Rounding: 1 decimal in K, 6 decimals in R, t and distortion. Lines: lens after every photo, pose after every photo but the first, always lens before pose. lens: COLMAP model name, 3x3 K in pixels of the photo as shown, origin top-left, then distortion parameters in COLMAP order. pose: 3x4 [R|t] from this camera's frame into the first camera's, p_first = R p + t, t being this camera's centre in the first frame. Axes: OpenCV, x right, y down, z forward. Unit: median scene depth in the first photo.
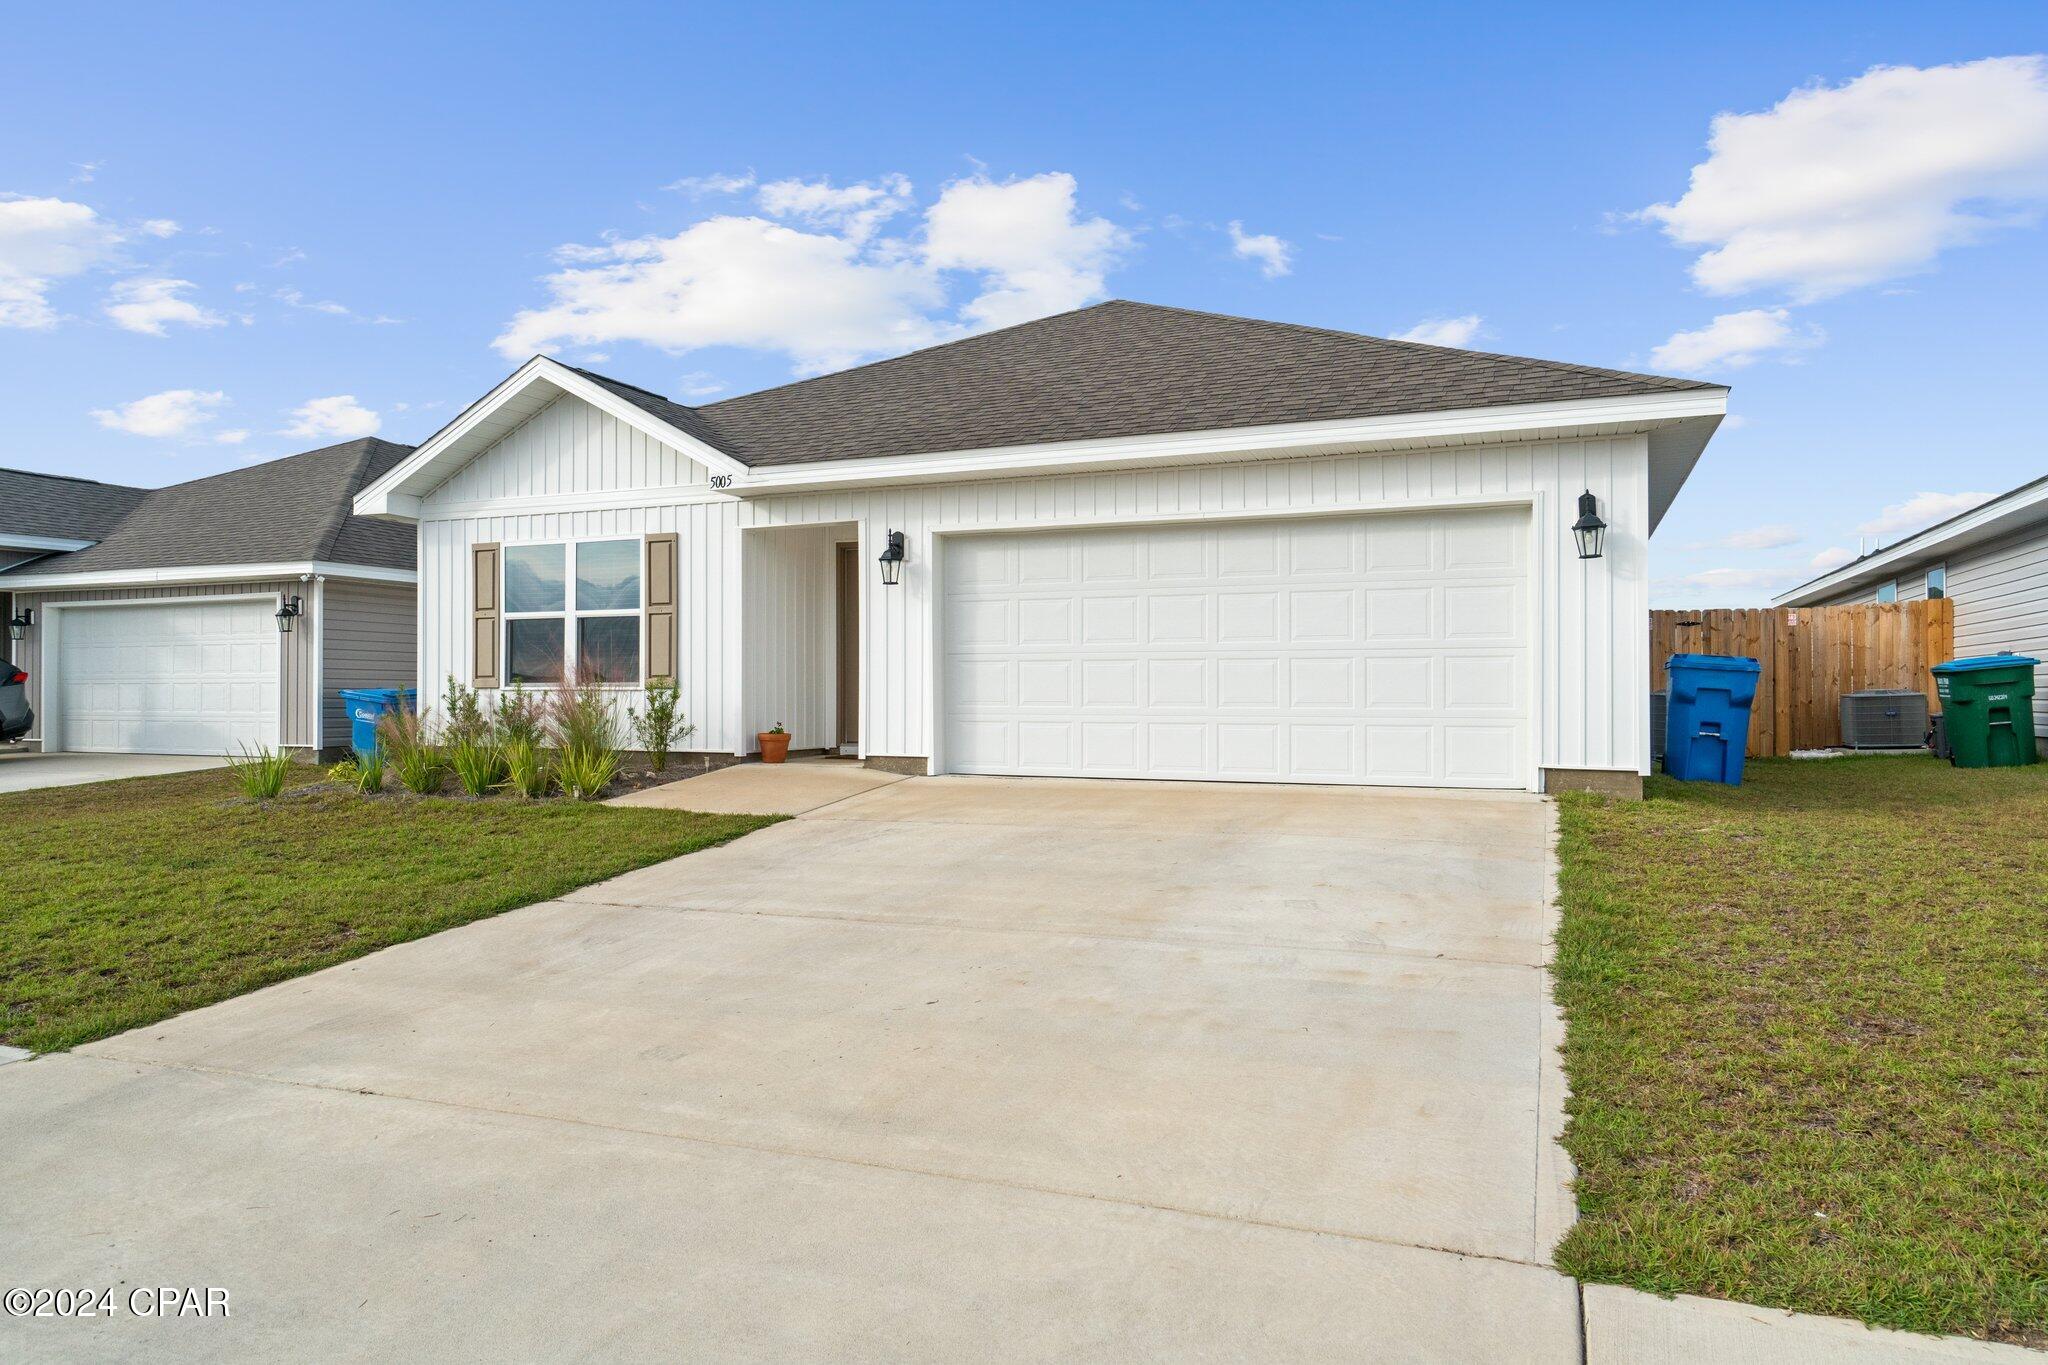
lens RADIAL K [[1287.9, 0, 1024.7], [0, 1287.9, 672.3], [0, 0, 1]] dist [0.000178, -0.001150]
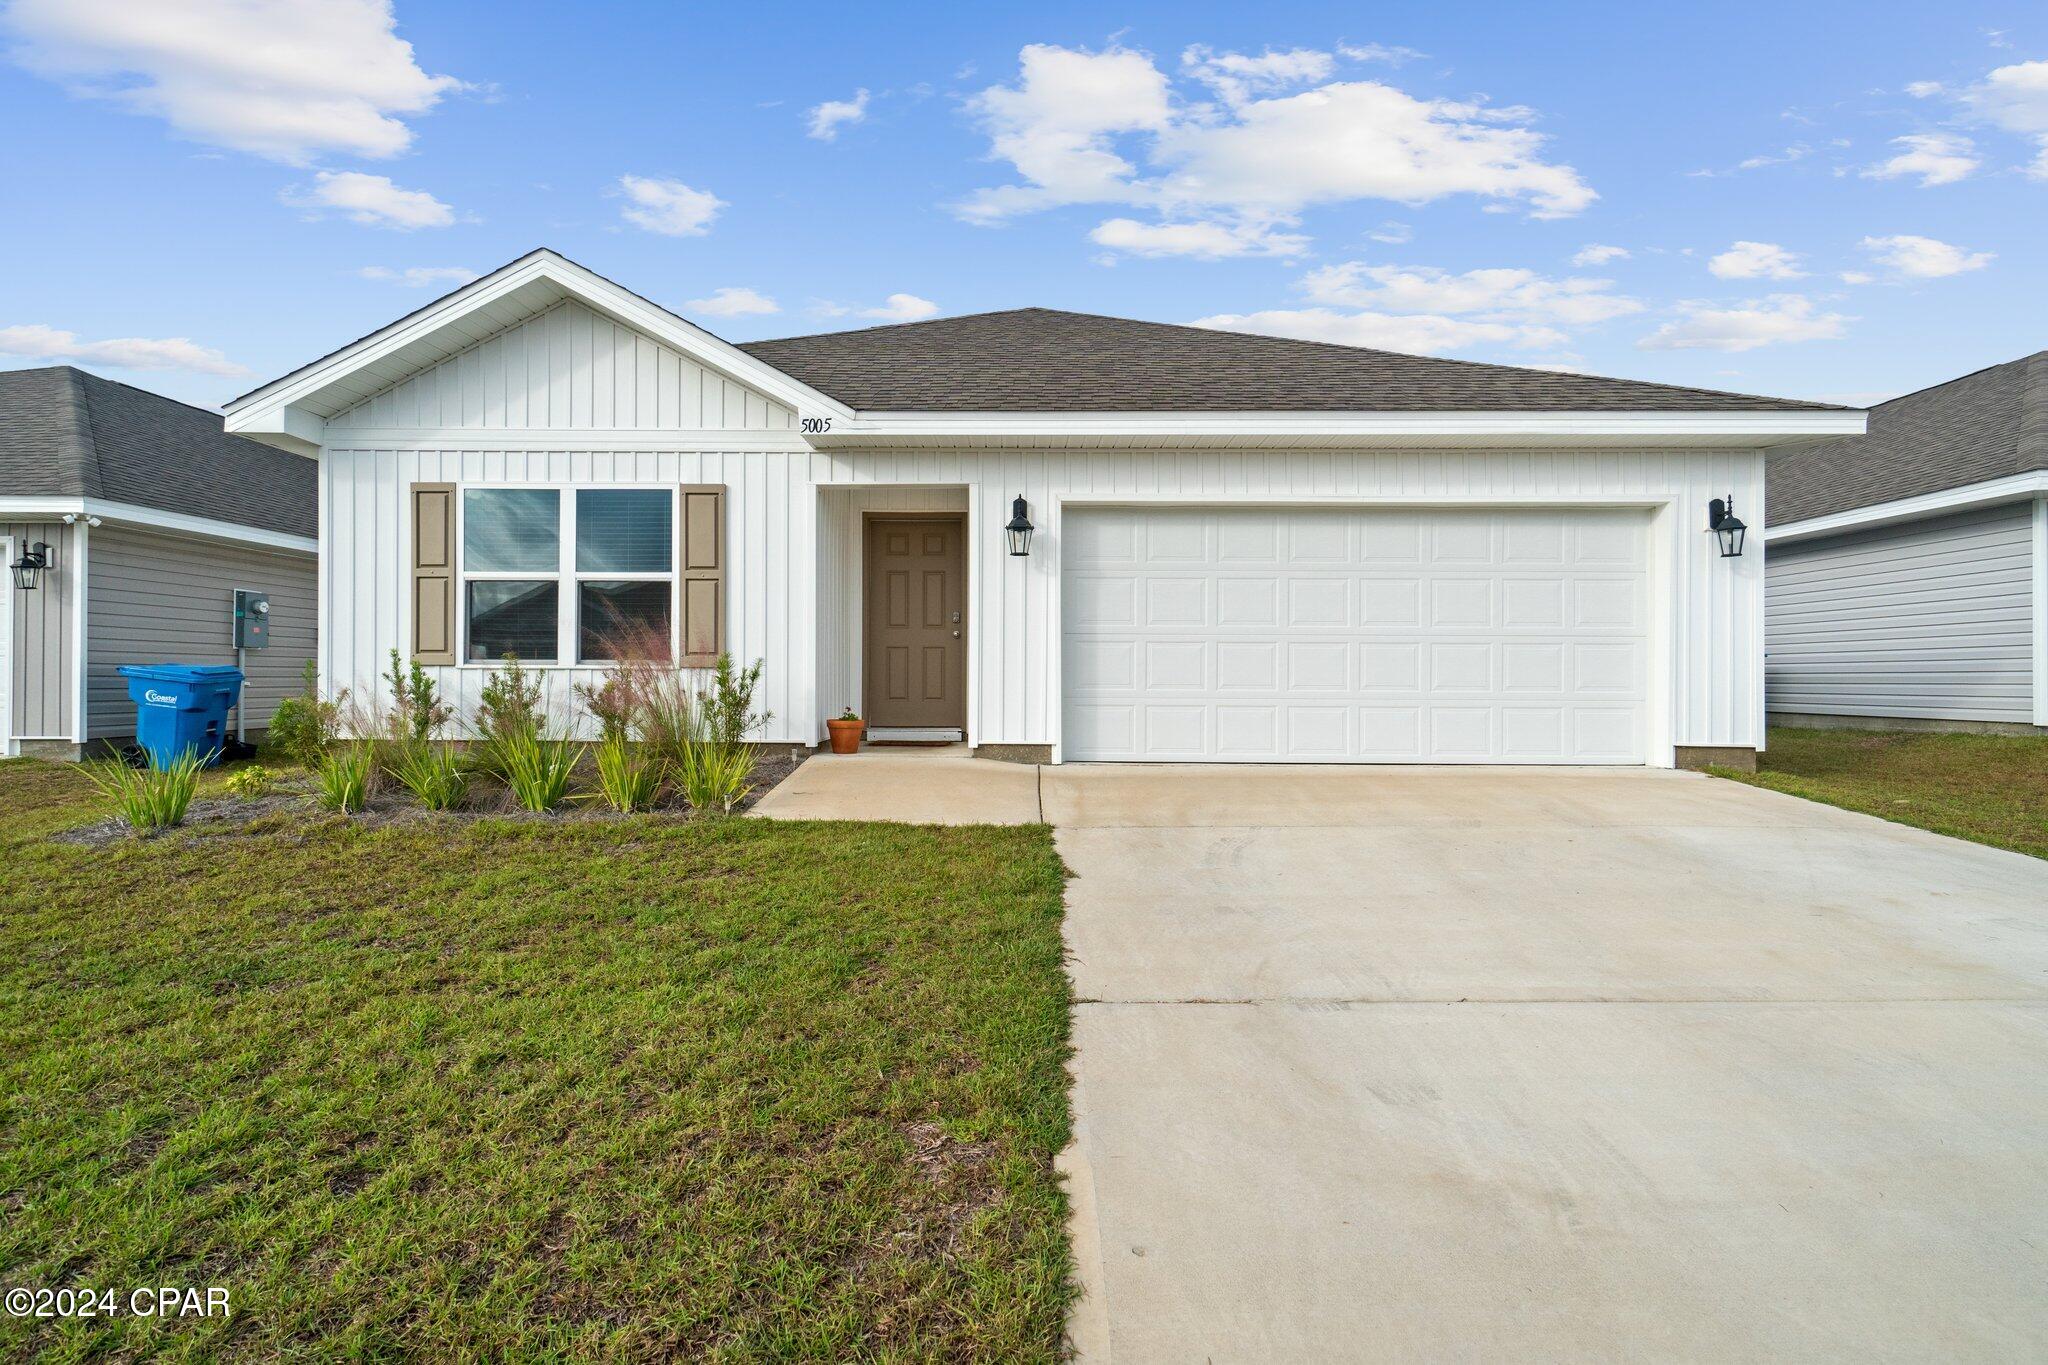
lens RADIAL K [[994.2, 0, 1022.9], [0, 994.2, 664.4], [0, 0, 1]] dist [0.003090, -0.001123]
pose [[0.928970, 0.008037, 0.370068, -0.331065], [-0.011051, 0.999921, 0.006025, 0.004182], [-0.369991, -0.009687, 0.928985, 0.318162]]
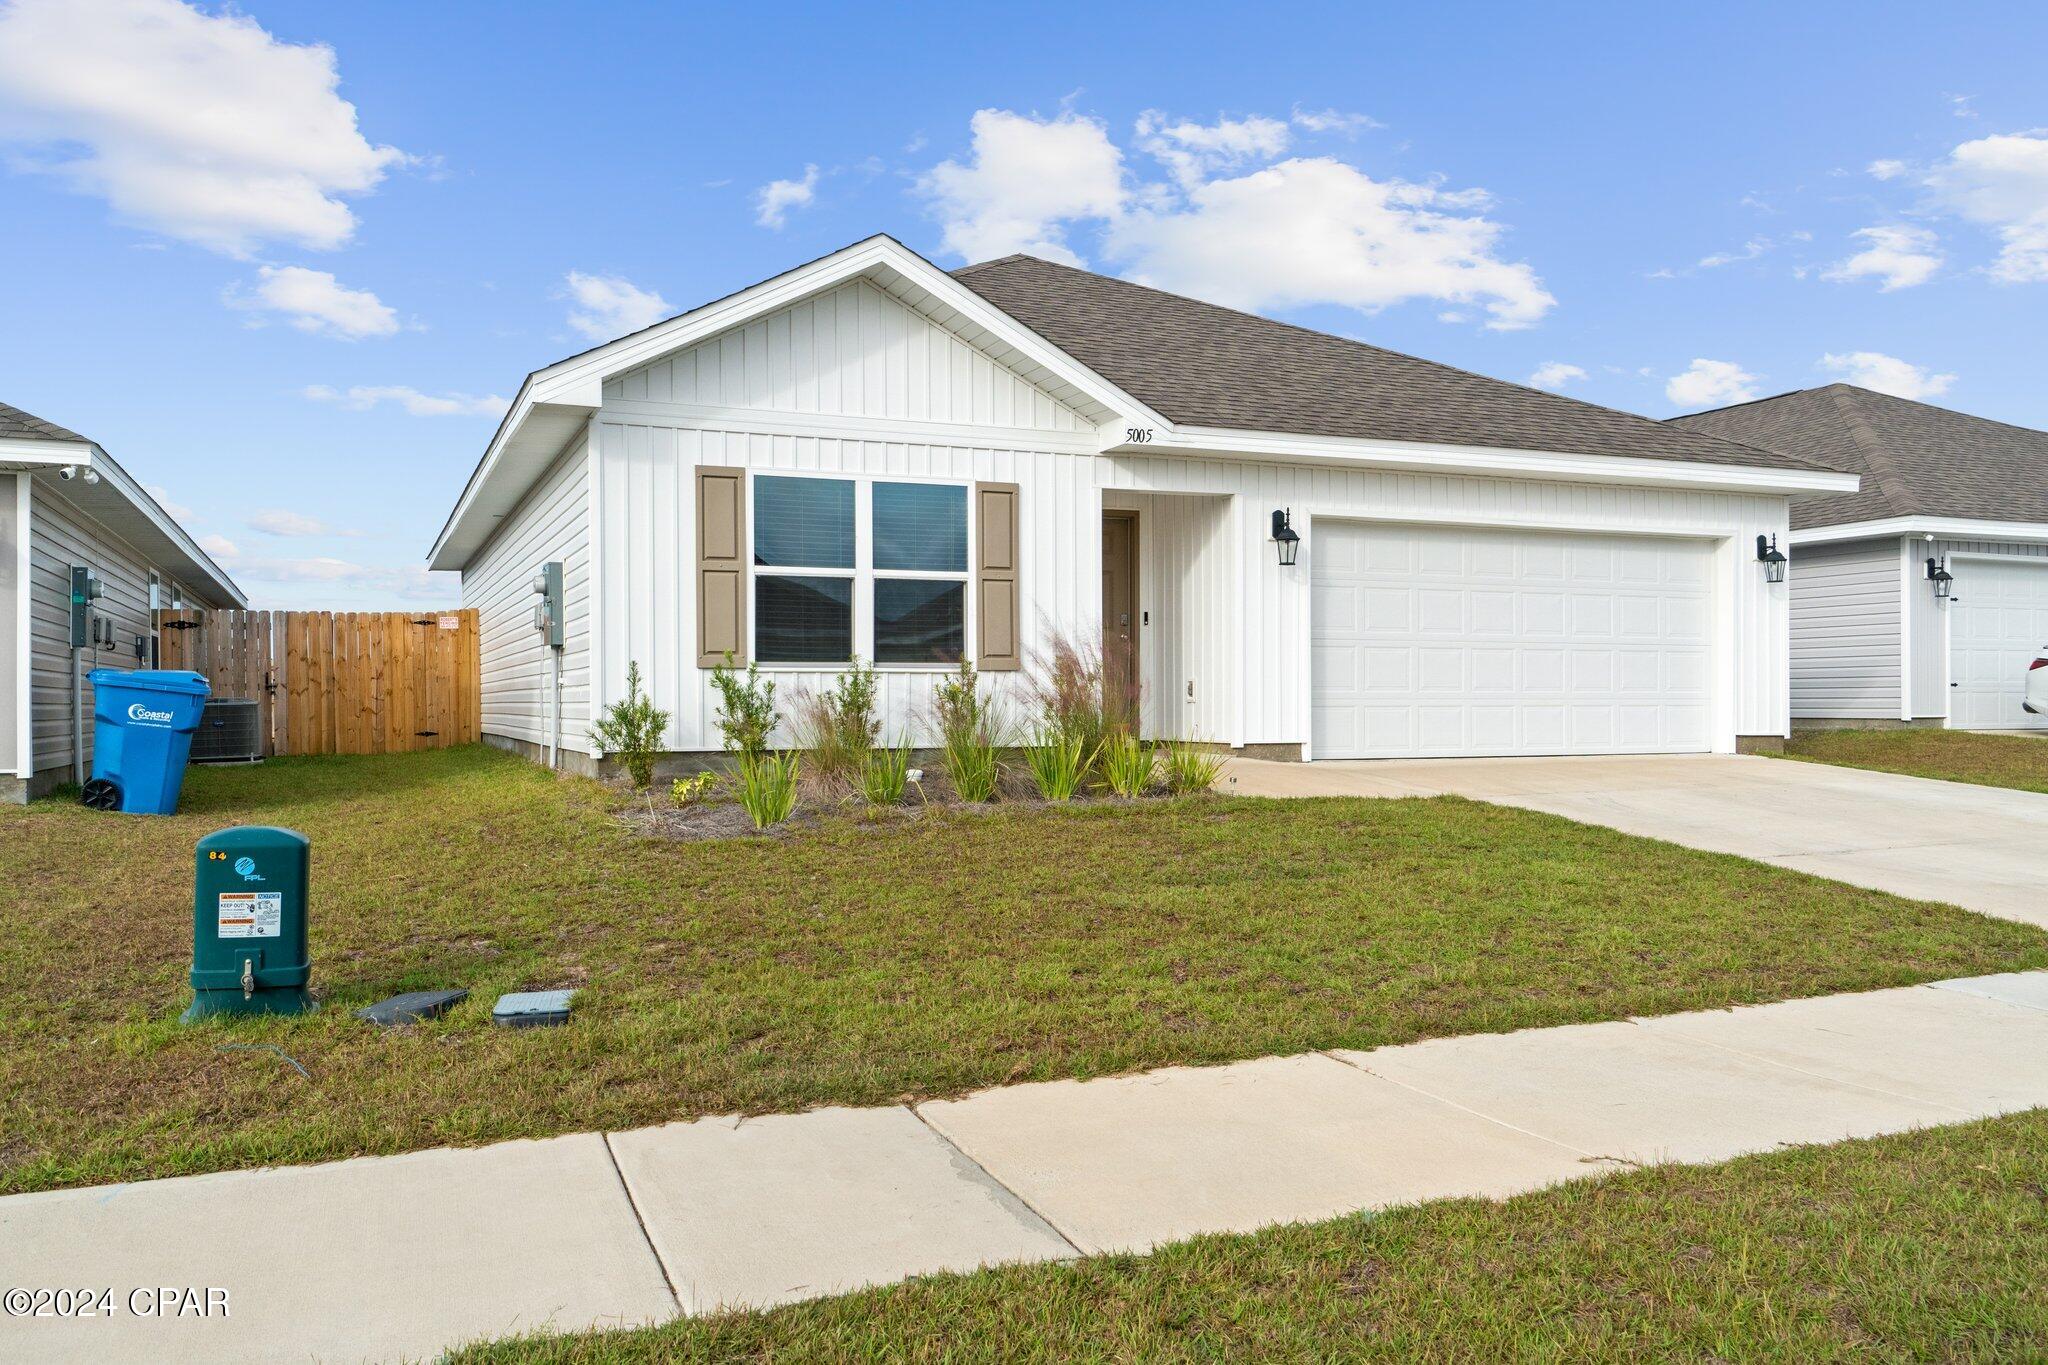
lens RADIAL K [[1598.1, 0, 1024.0], [0, 1598.1, 682.5], [0, 0, 1]] dist [0.000919, 0.004194]
pose [[0.698548, 0.006519, 0.715533, -1.008447], [-0.009590, 0.999954, 0.000253, 0.019561], [-0.715499, -0.007039, 0.698578, 0.278129]]
